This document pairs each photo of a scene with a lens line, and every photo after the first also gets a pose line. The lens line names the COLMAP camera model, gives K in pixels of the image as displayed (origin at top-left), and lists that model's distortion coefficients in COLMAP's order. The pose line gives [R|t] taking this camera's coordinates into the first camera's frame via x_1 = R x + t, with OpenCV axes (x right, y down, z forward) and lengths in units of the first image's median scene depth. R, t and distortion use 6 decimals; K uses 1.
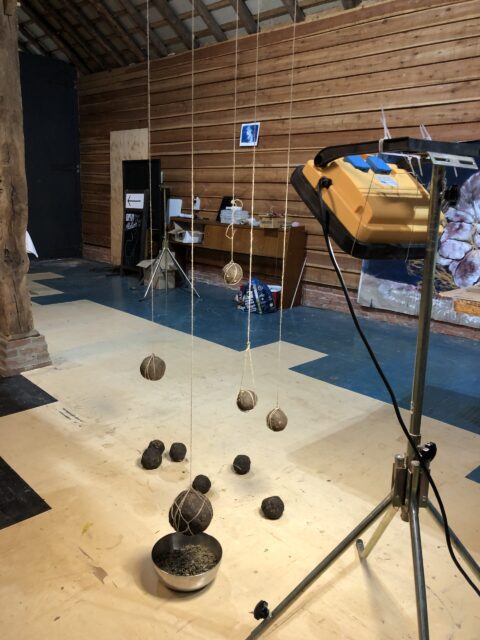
lens RADIAL K [[525.8, 0, 234.5], [0, 525.8, 323.8], [0, 0, 1]] dist [0.000759, 0.021185]
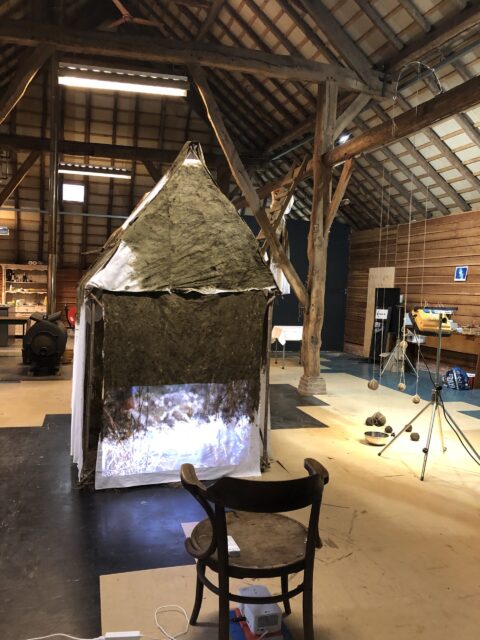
lens RADIAL K [[525.8, 0, 234.4], [0, 525.8, 318.3], [0, 0, 1]] dist [0.000759, 0.021185]
pose [[0.887307, 0.029413, -0.460241, 0.136019], [-0.126096, 0.975409, -0.180767, 0.108446], [0.443606, 0.218431, 0.869196, -0.516655]]
